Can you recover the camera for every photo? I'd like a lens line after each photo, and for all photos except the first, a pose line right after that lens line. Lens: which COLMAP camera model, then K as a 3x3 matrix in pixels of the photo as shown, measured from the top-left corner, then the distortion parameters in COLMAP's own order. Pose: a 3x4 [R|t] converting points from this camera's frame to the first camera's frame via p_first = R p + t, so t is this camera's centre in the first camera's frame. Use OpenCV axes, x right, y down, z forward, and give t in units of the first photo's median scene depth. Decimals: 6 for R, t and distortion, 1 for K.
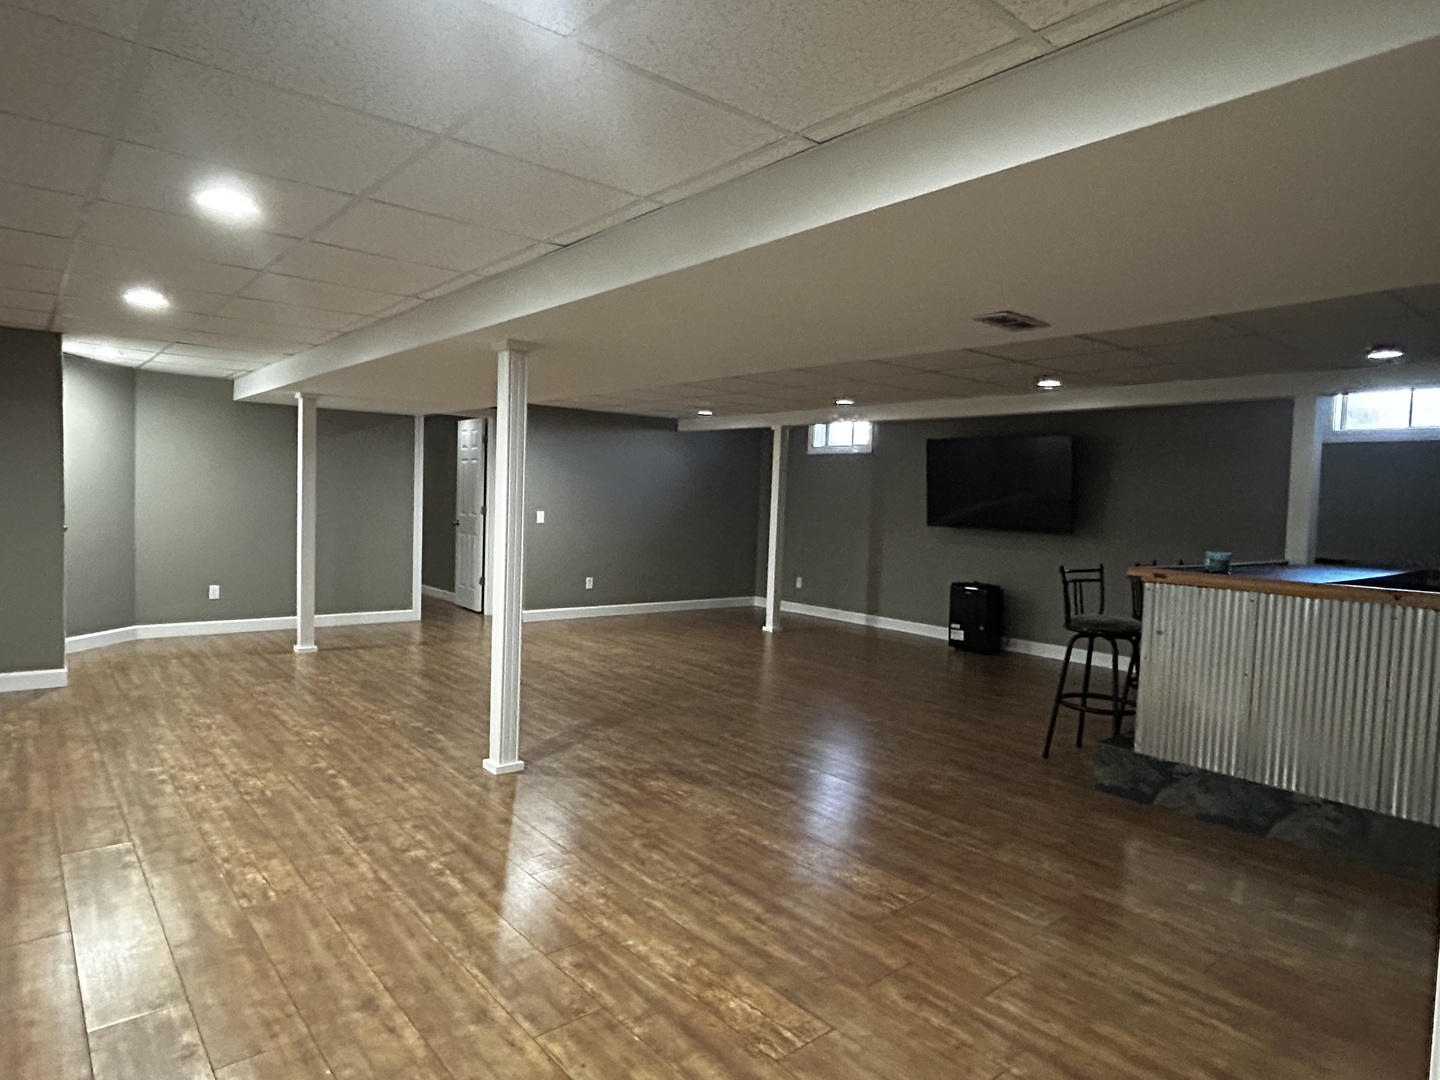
lens RADIAL K [[856.1, 0, 680.7], [0, 856.1, 541.3], [0, 0, 1]] dist [-0.001152, -0.000276]
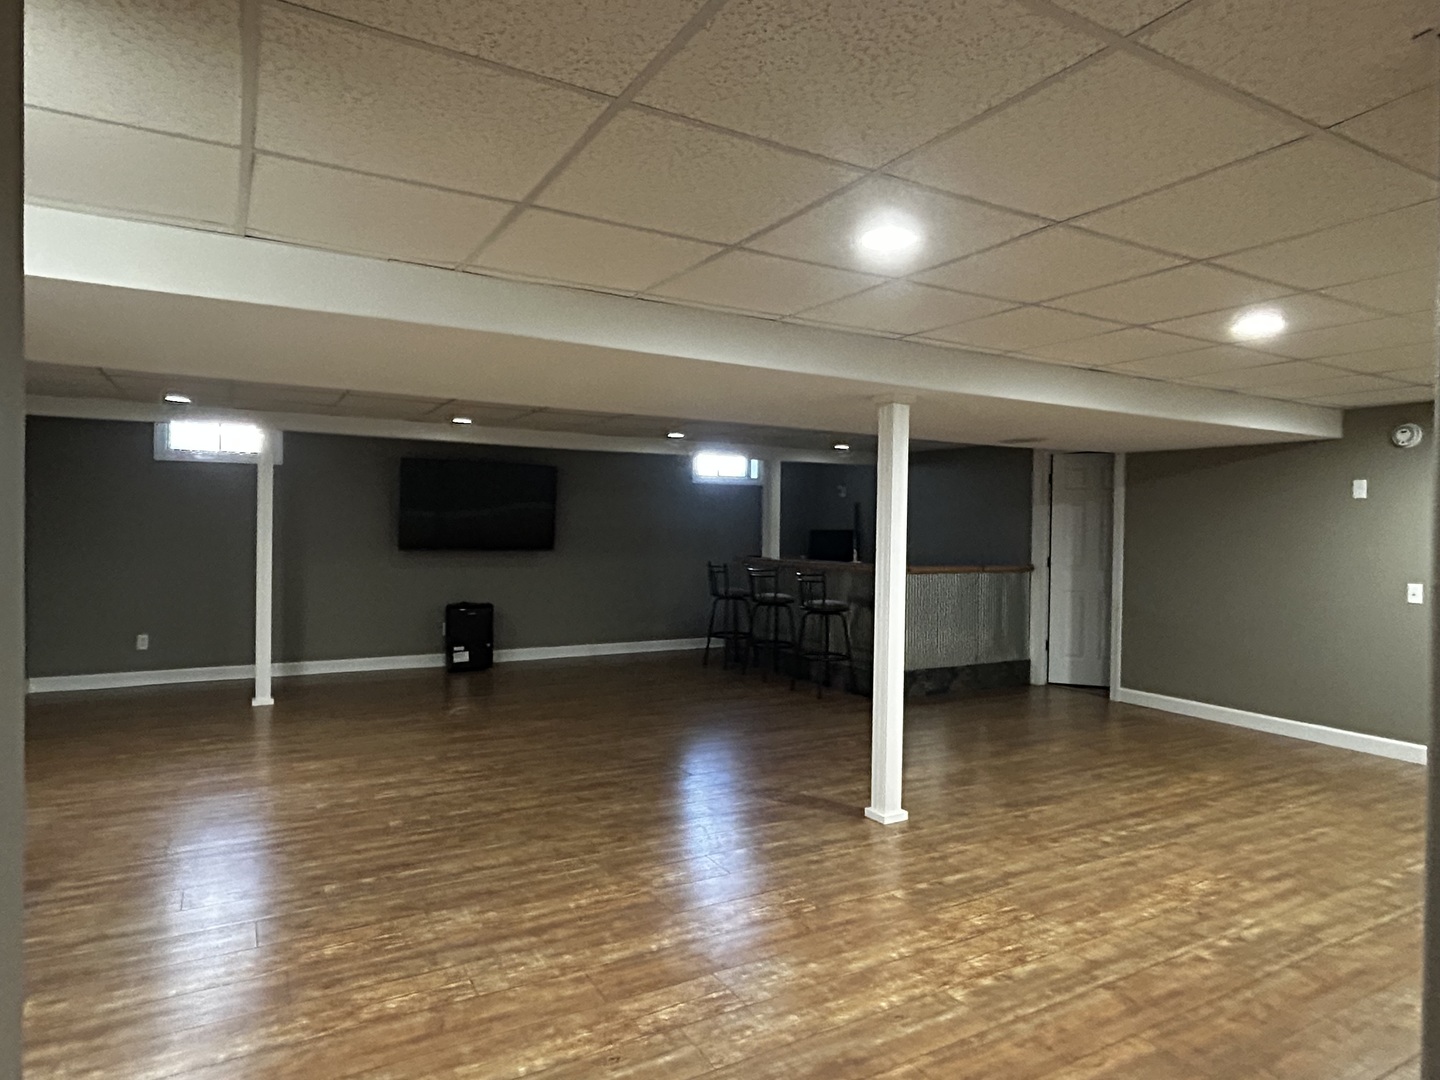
lens RADIAL K [[861.9, 0, 715.6], [0, 861.9, 537.9], [0, 0, 1]] dist [0.000806, -0.000513]
pose [[0.153224, -0.044888, 0.987171, -1.355476], [0.042583, 0.998340, 0.038787, -0.126884], [-0.987274, 0.036094, 0.154881, 1.126973]]
